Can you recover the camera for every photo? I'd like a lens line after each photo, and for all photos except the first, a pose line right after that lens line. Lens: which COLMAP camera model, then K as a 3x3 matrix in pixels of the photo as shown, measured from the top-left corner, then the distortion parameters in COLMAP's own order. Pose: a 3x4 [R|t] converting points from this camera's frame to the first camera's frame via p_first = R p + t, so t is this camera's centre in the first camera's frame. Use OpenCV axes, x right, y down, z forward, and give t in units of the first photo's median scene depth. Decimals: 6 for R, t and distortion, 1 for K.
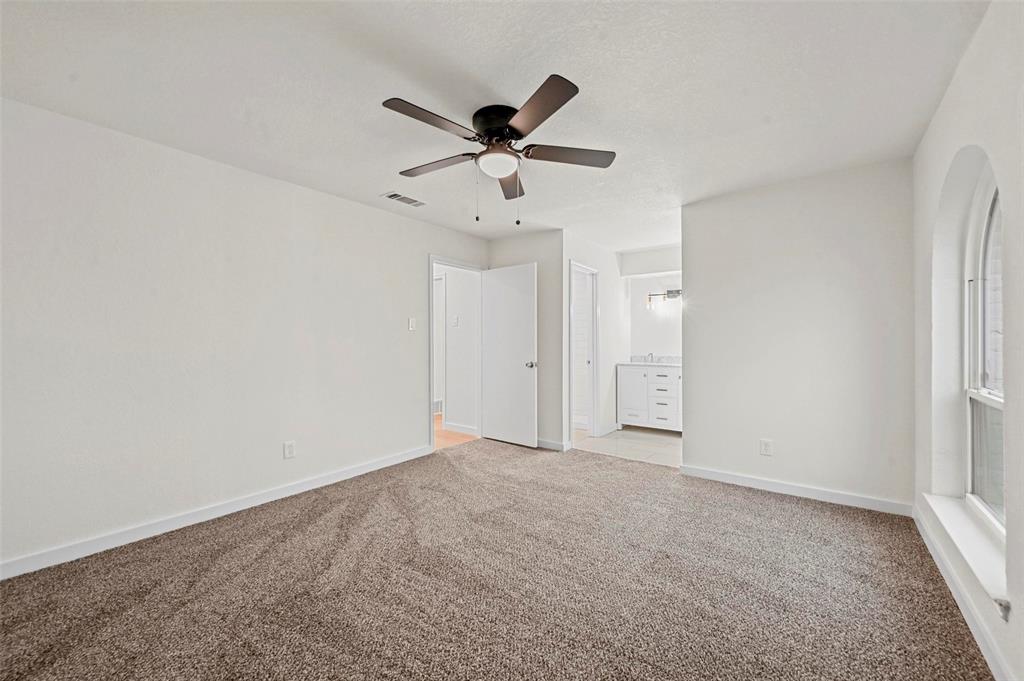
lens RADIAL K [[410.5, 0, 512.0], [0, 410.5, 340.5], [0, 0, 1]] dist [0.000350, 0.000050]
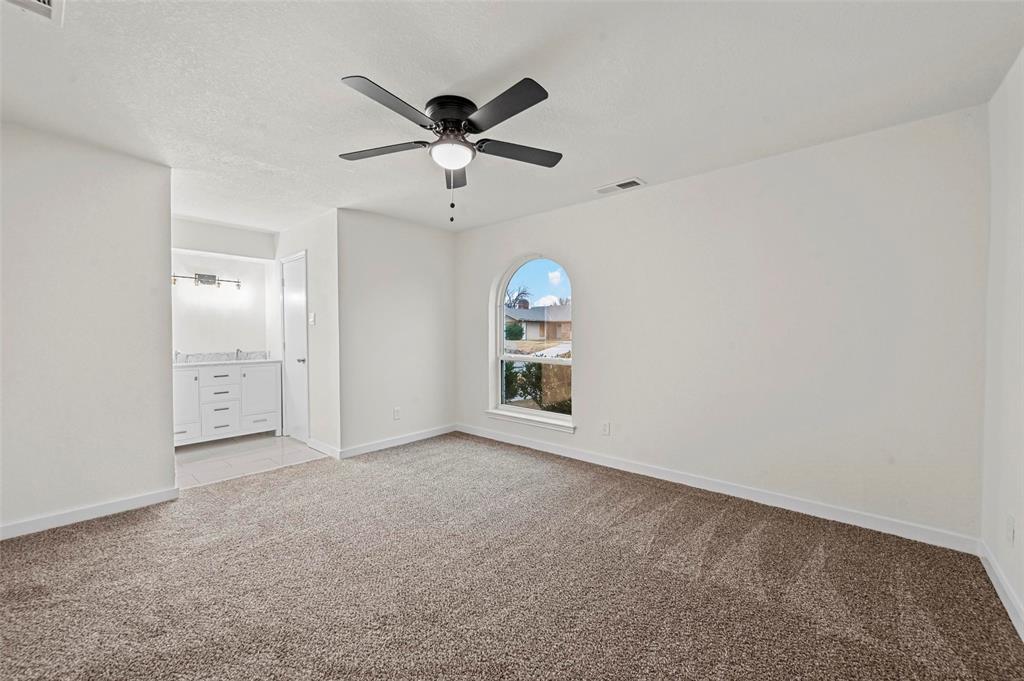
lens RADIAL K [[410.5, 0, 512.0], [0, 410.5, 340.5], [0, 0, 1]] dist [0.000350, 0.000050]
pose [[0.049031, -0.017857, 0.998638, -0.646435], [0.000695, 0.999841, 0.017845, -0.002860], [-0.998797, -0.000181, 0.049036, 0.515192]]
